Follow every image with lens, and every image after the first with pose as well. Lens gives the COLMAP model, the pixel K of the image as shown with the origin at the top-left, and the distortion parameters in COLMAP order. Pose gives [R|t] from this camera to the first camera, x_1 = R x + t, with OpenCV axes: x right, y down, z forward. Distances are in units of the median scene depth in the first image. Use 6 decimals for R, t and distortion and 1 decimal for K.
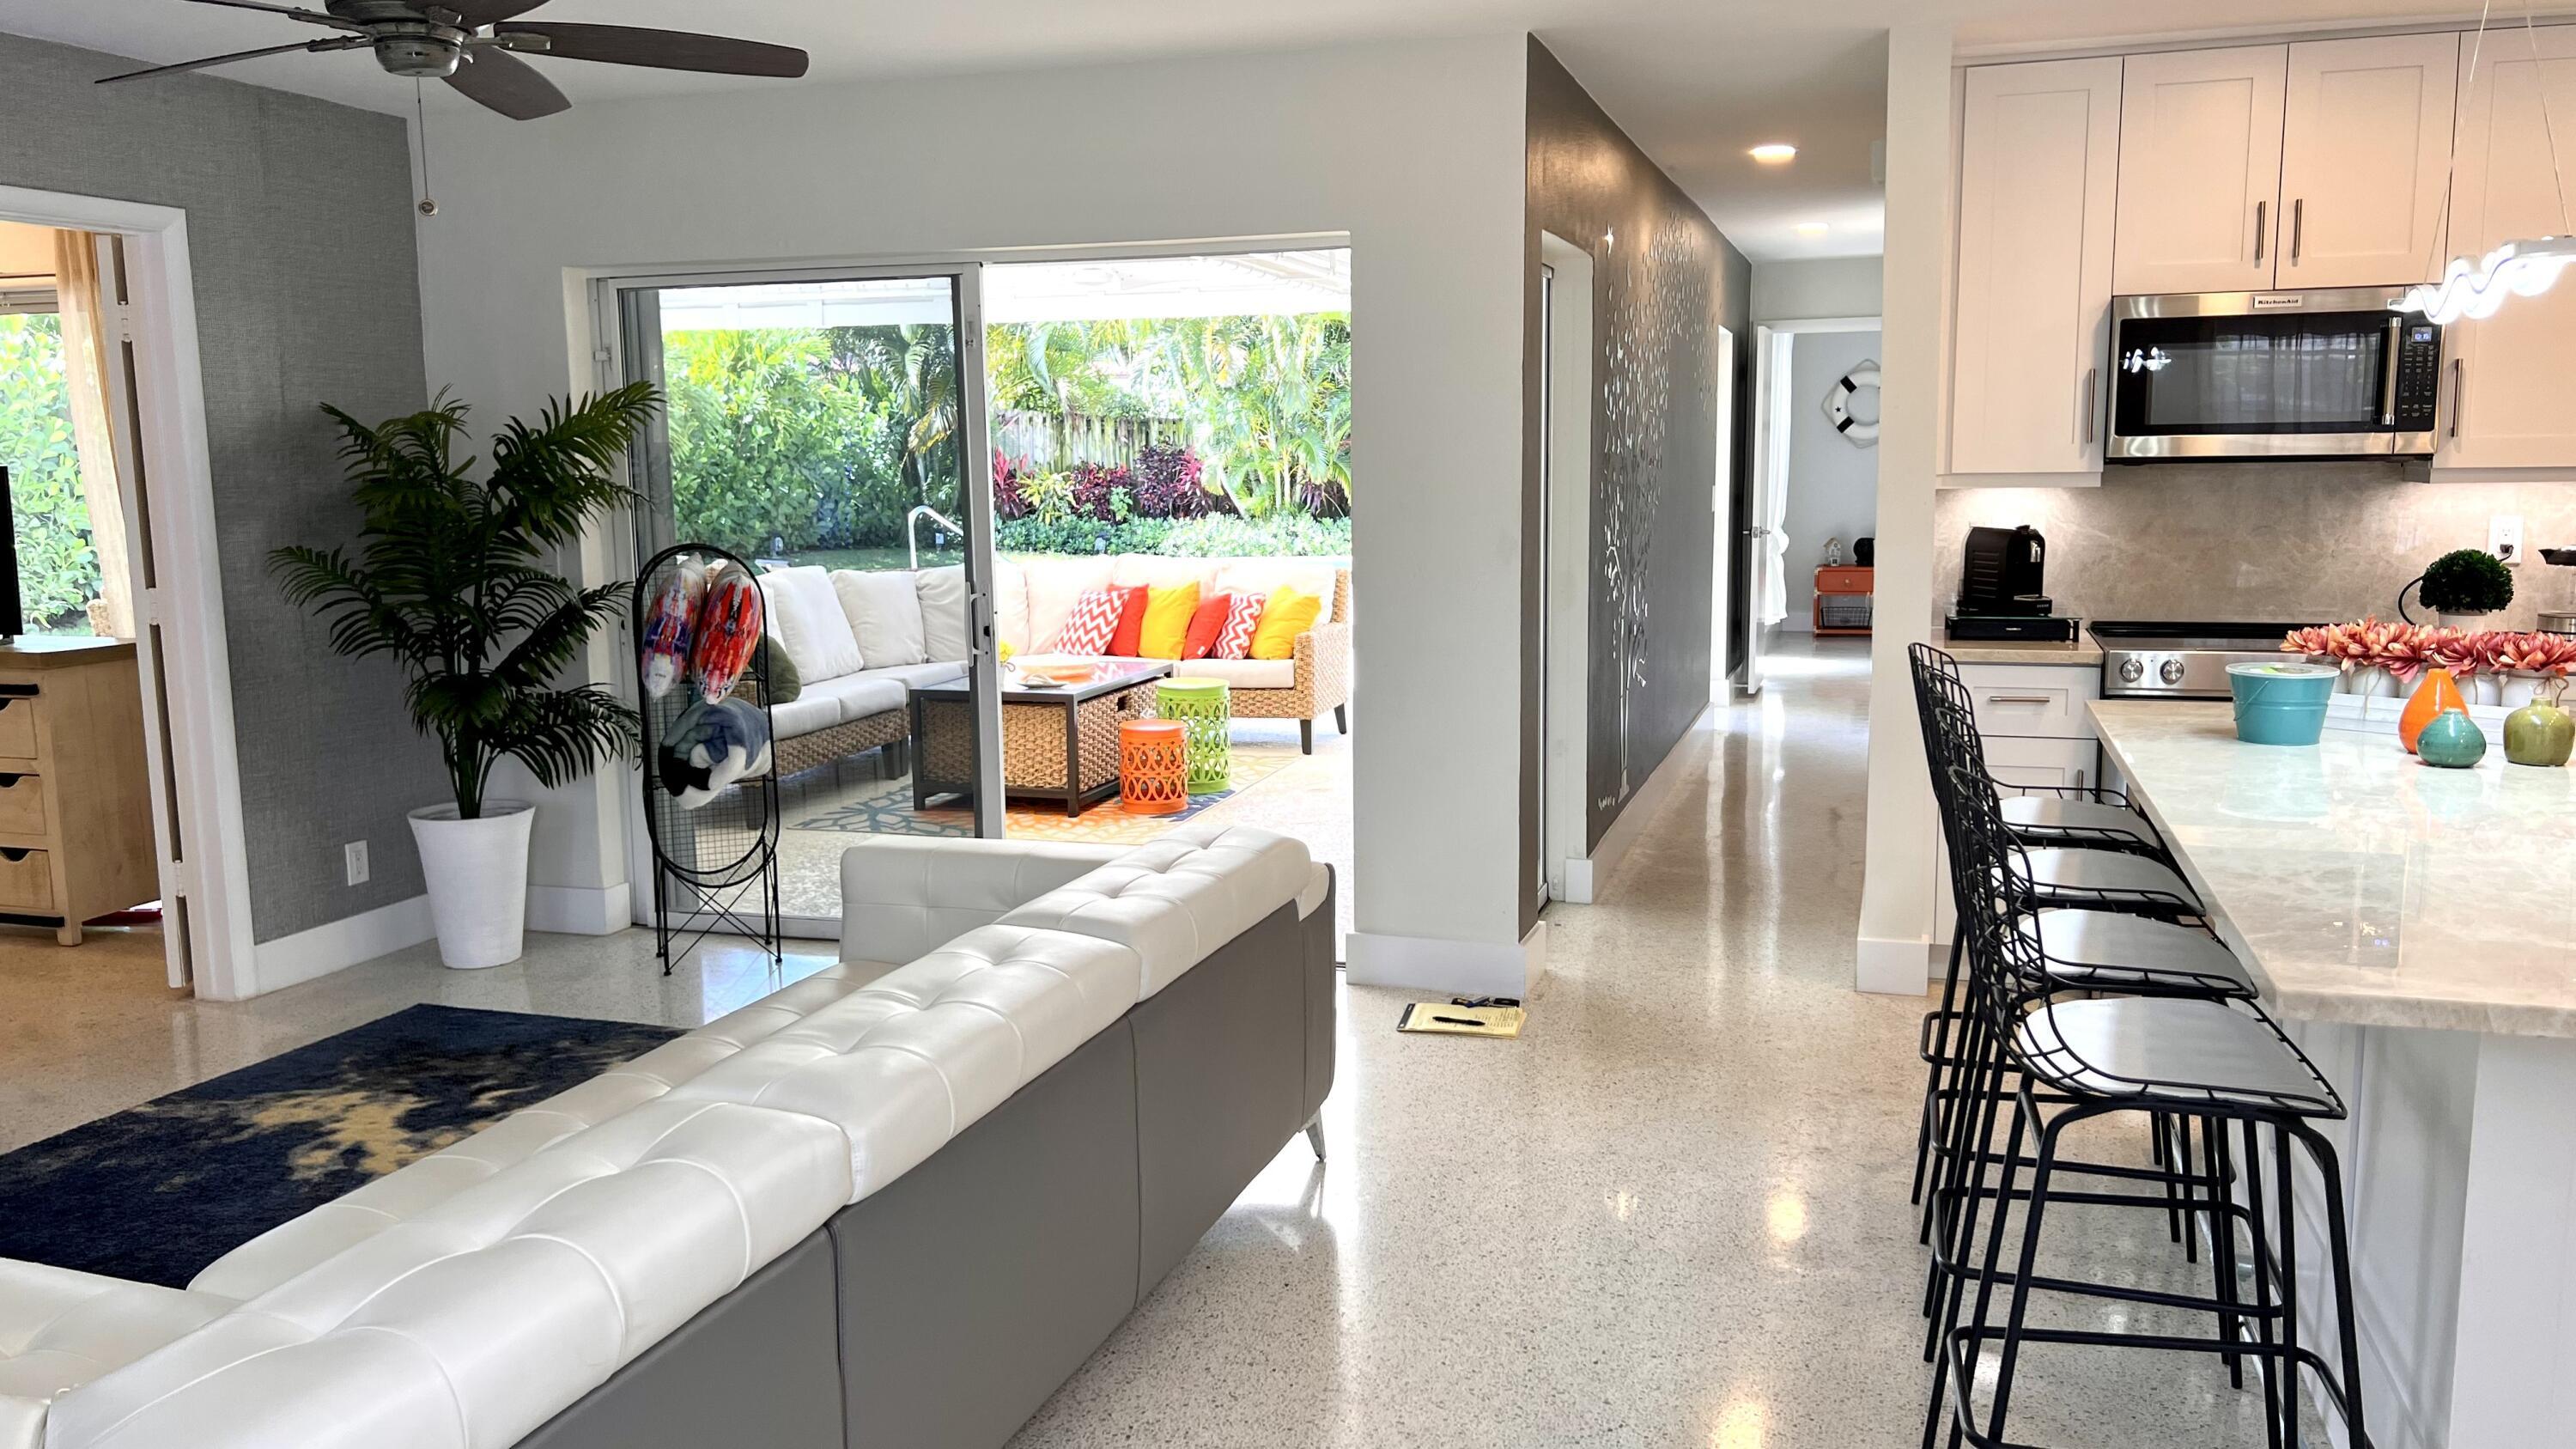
lens RADIAL K [[1970.3, 0, 1295.6], [0, 1970.3, 744.6], [0, 0, 1]] dist [0.112743, -0.137974]
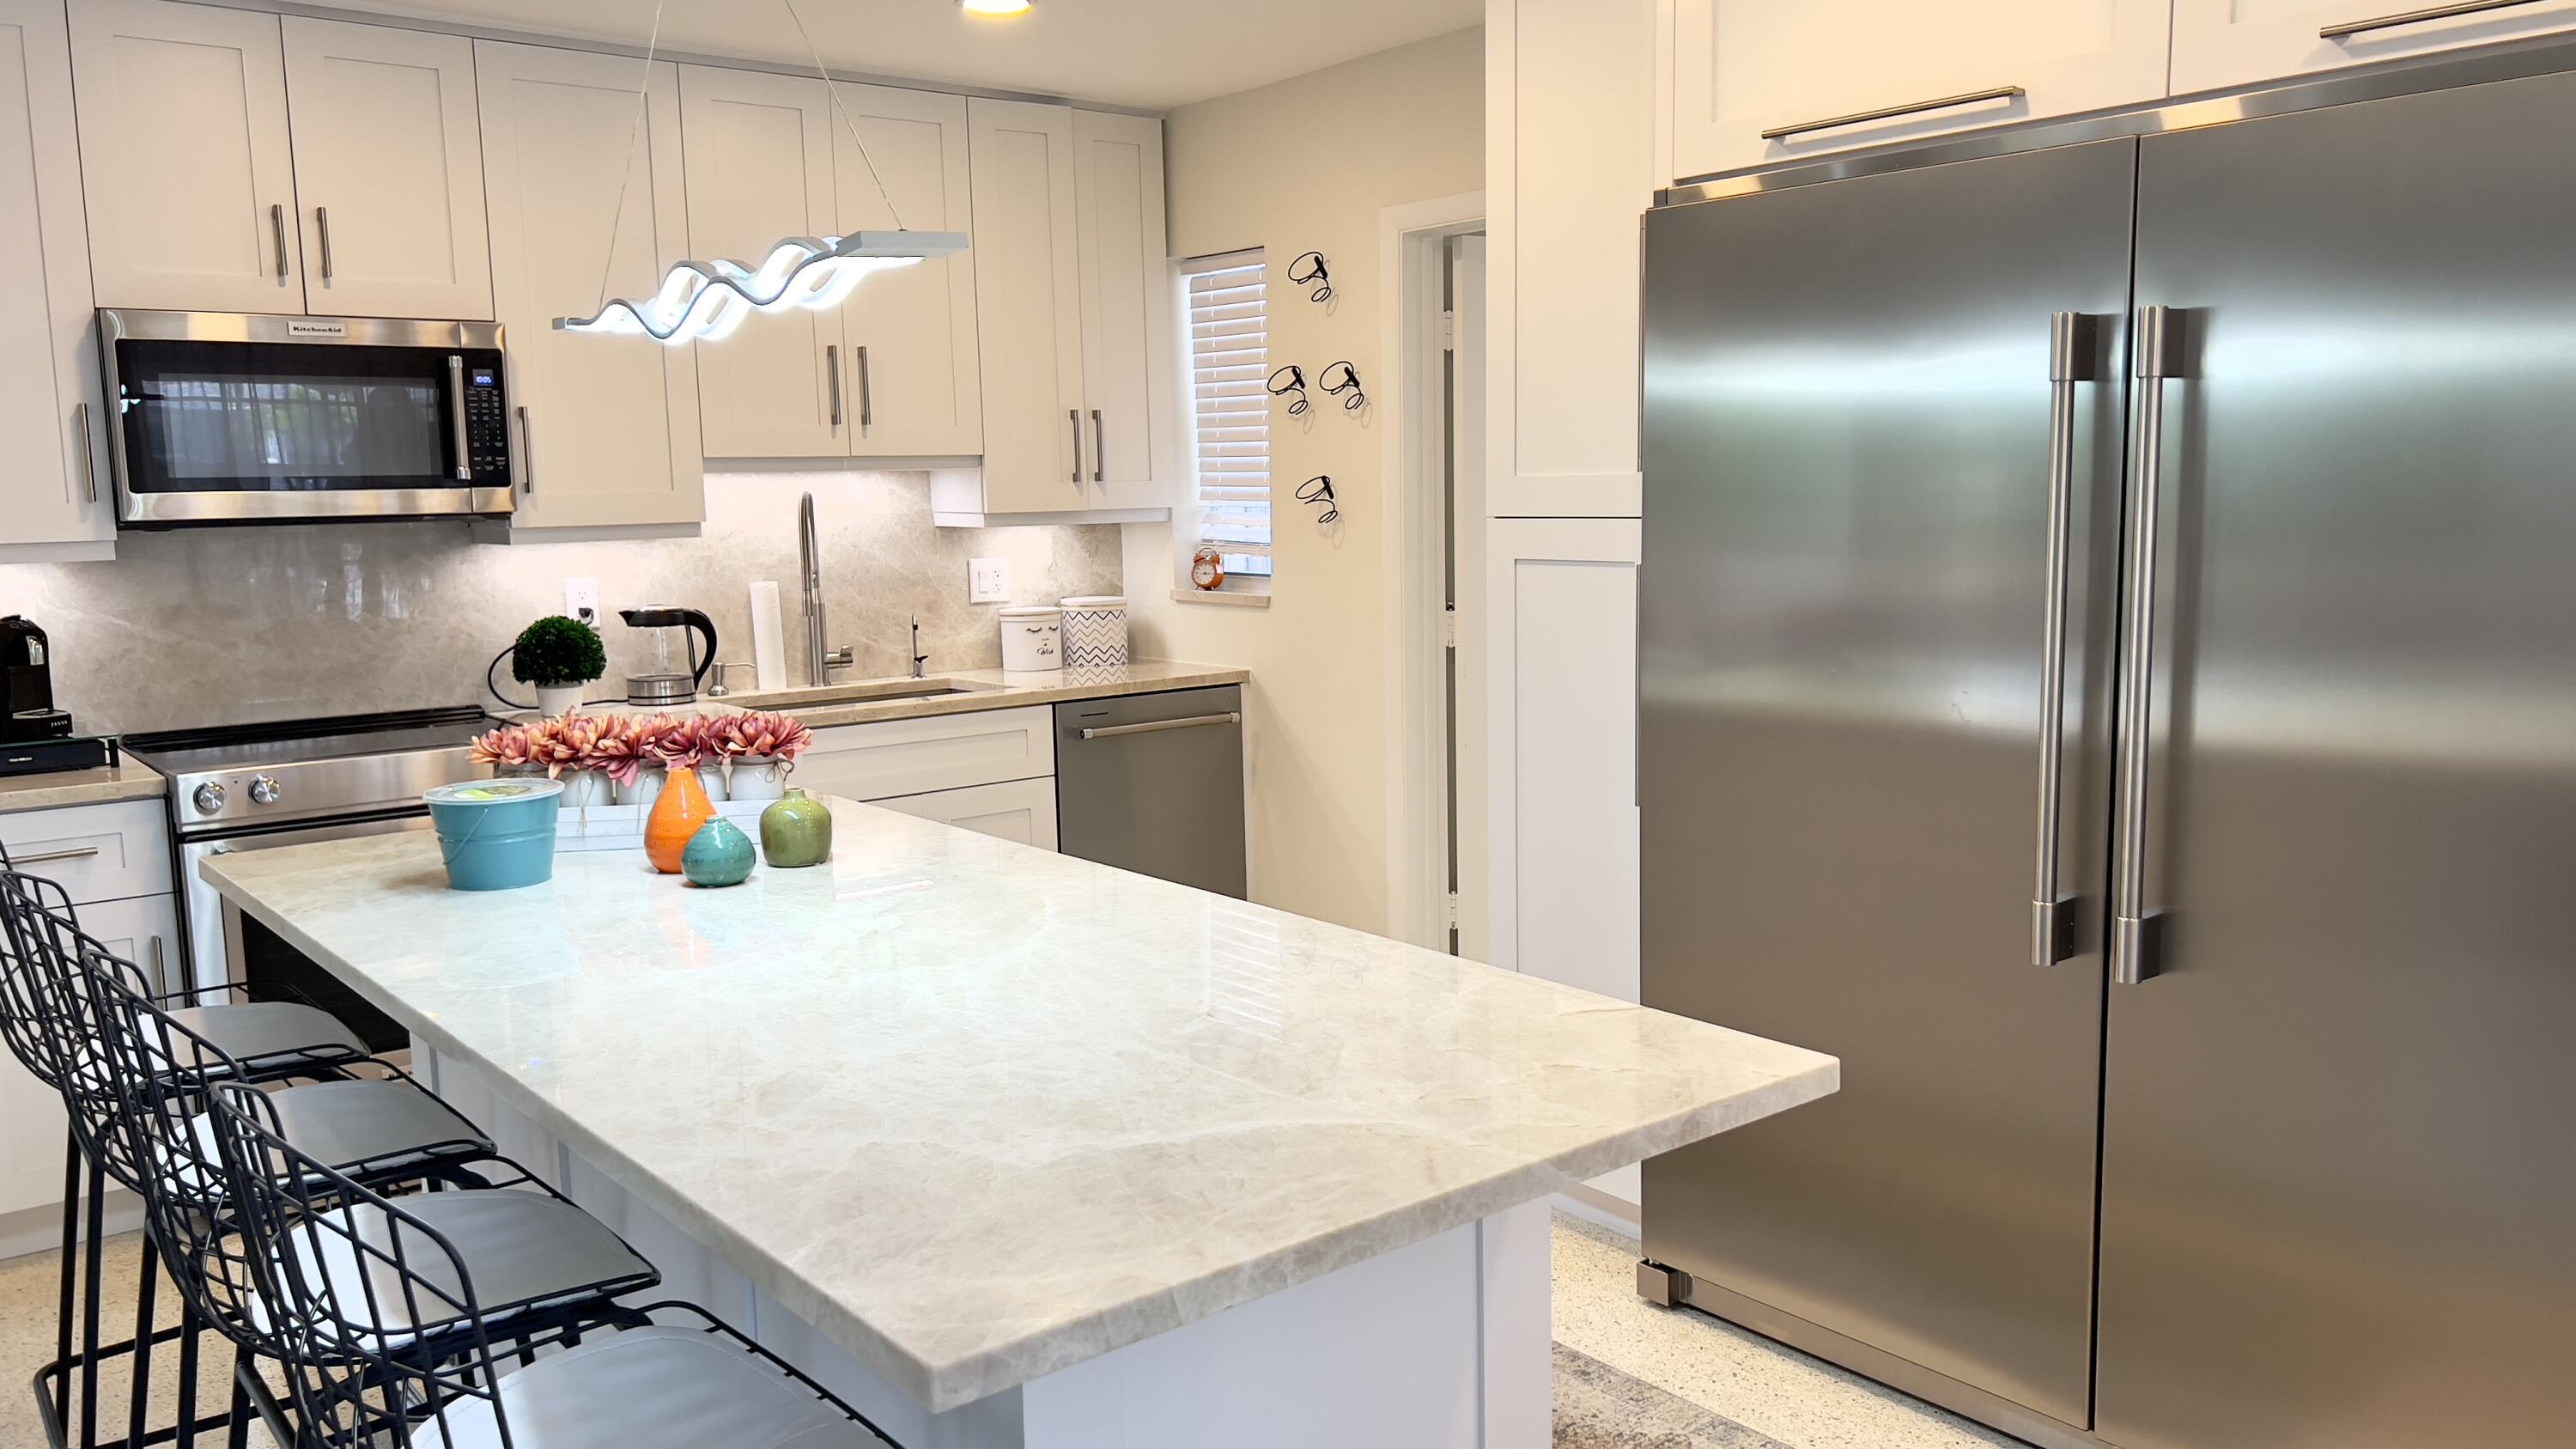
lens RADIAL K [[1972.0, 0, 1288.0], [0, 1972.0, 724.5], [0, 0, 1]] dist [0.048144, -0.002489]
pose [[0.565760, -0.106686, 0.817639, 0.025882], [0.138530, 0.989798, 0.033294, -0.028703], [-0.812850, 0.094431, 0.574768, 0.194988]]
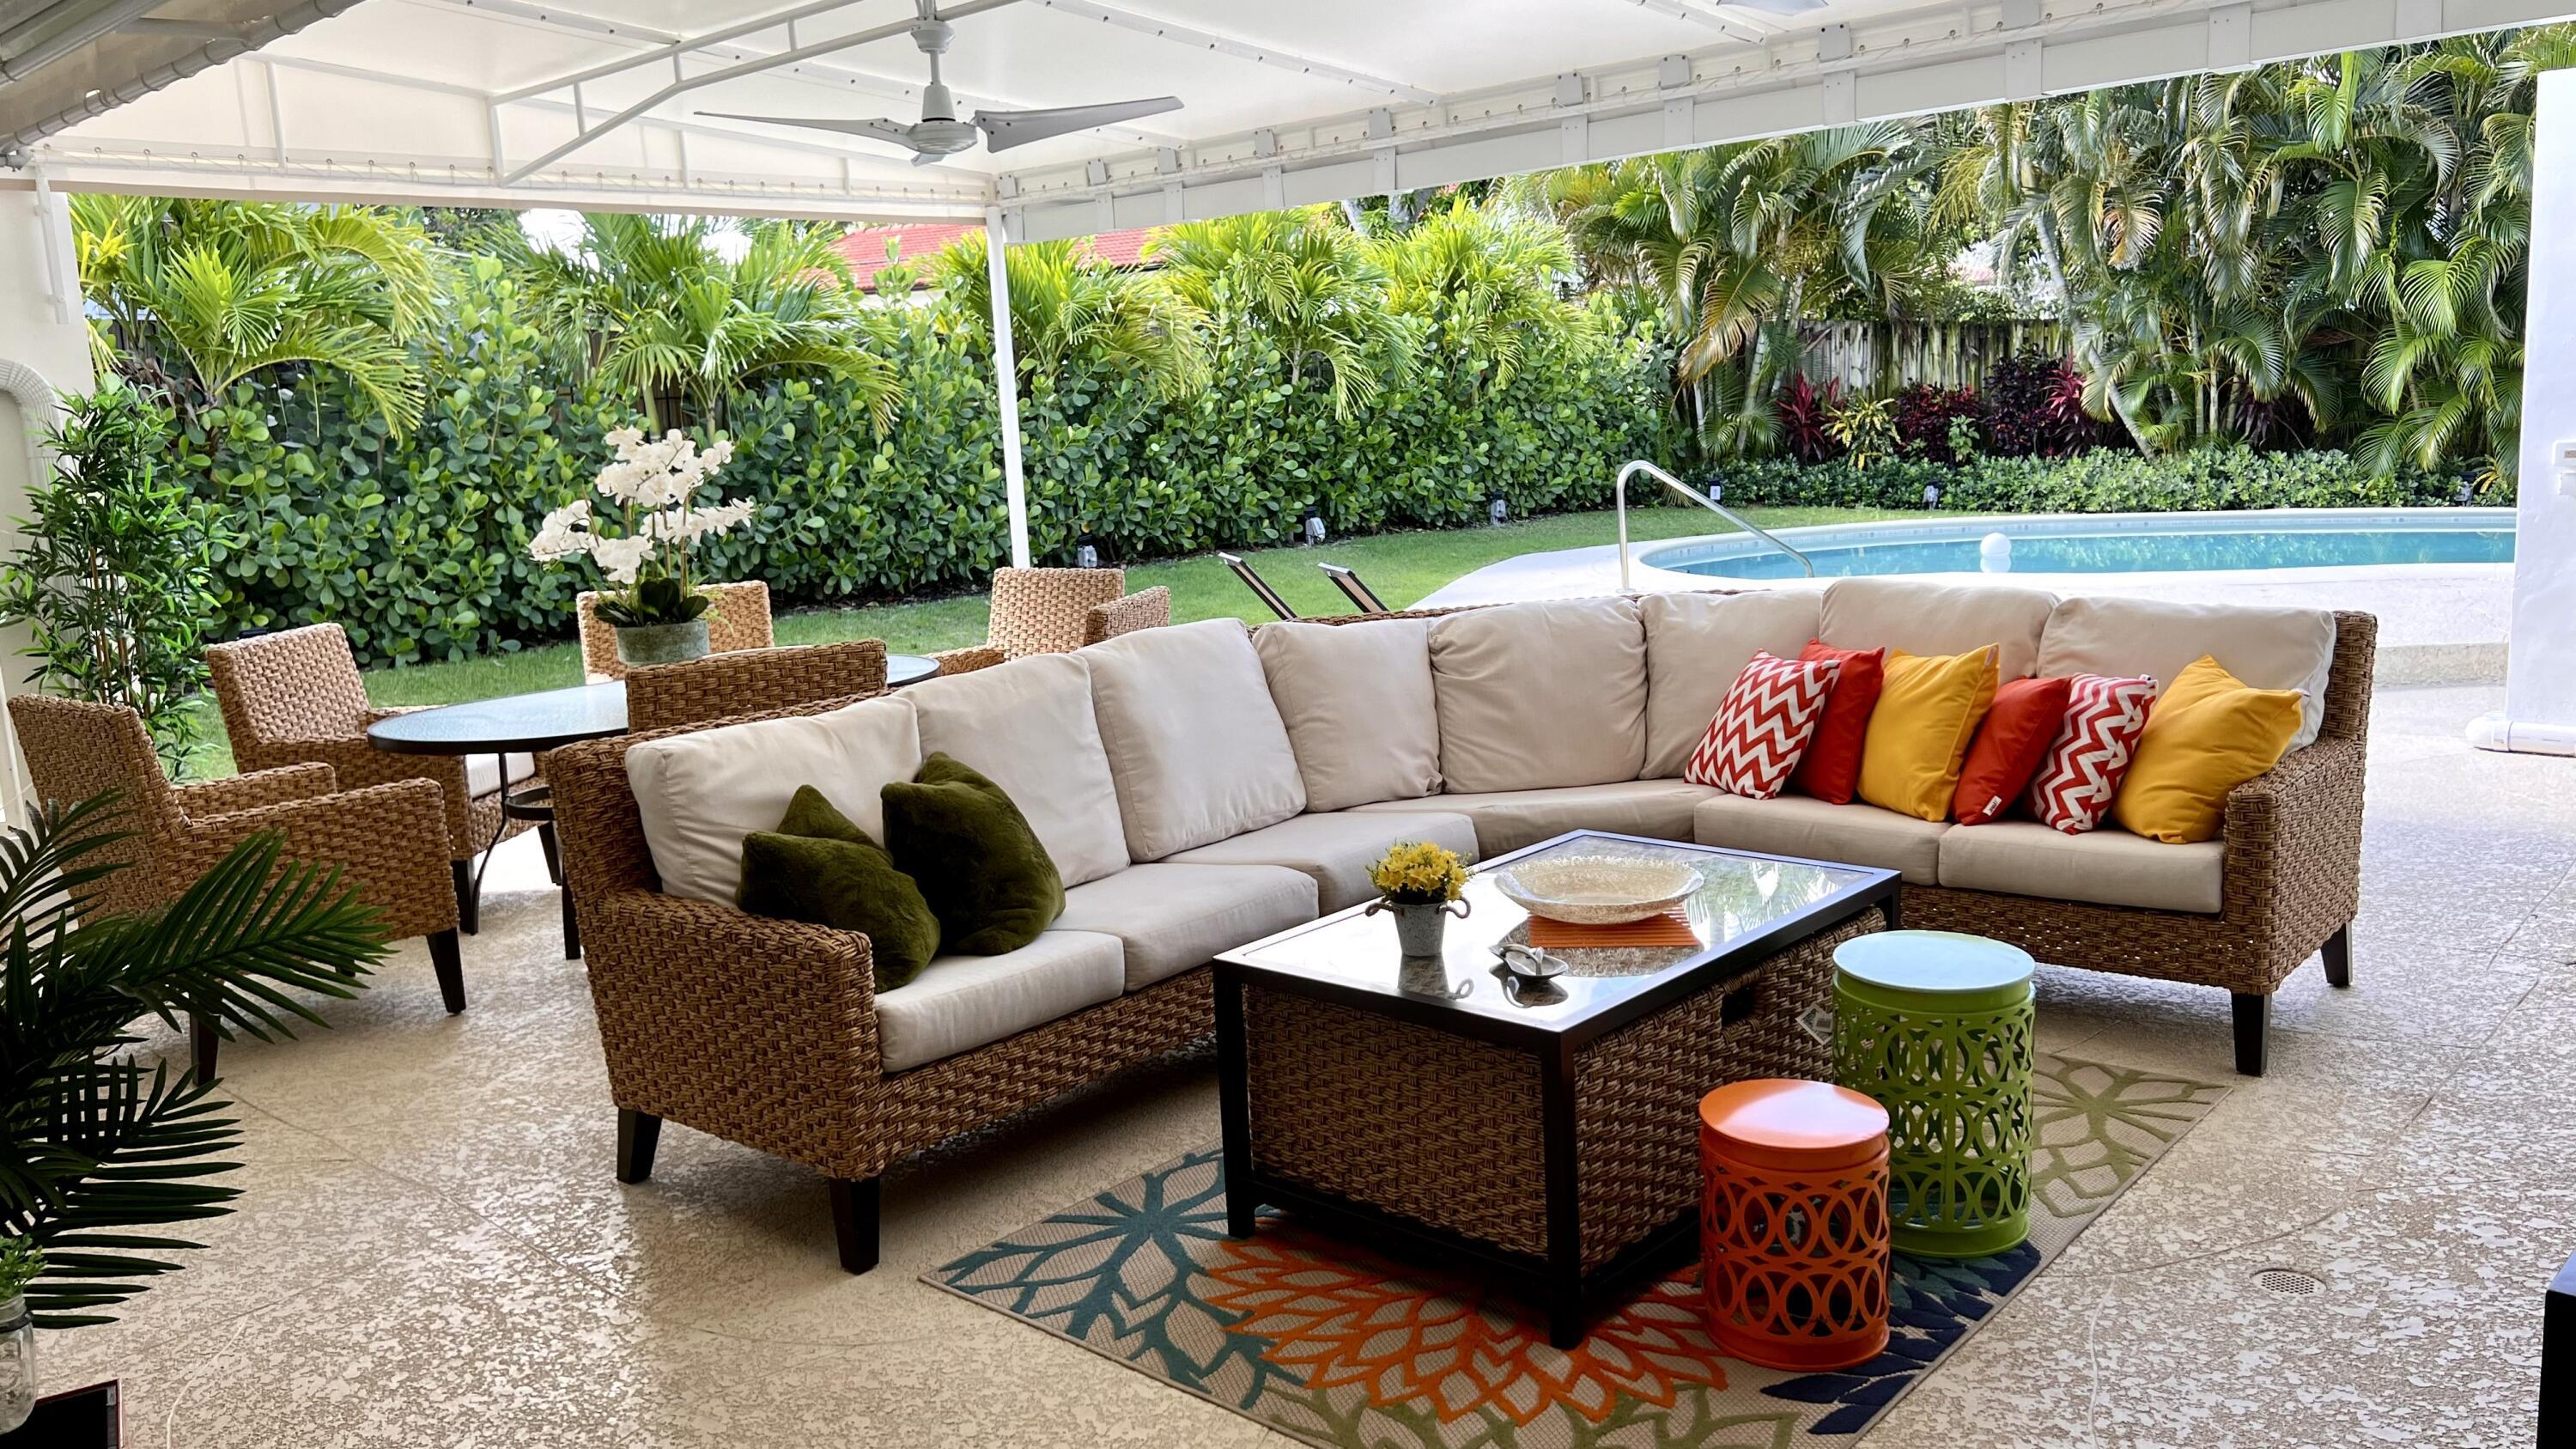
lens RADIAL K [[1968.5, 0, 1281.4], [0, 1968.5, 757.0], [0, 0, 1]] dist [0.067229, -0.060239]
pose [[0.906508, 0.039671, -0.420321, -0.005113], [-0.022577, 0.998706, 0.045567, -0.076799], [0.421585, -0.031817, 0.906231, 0.529605]]
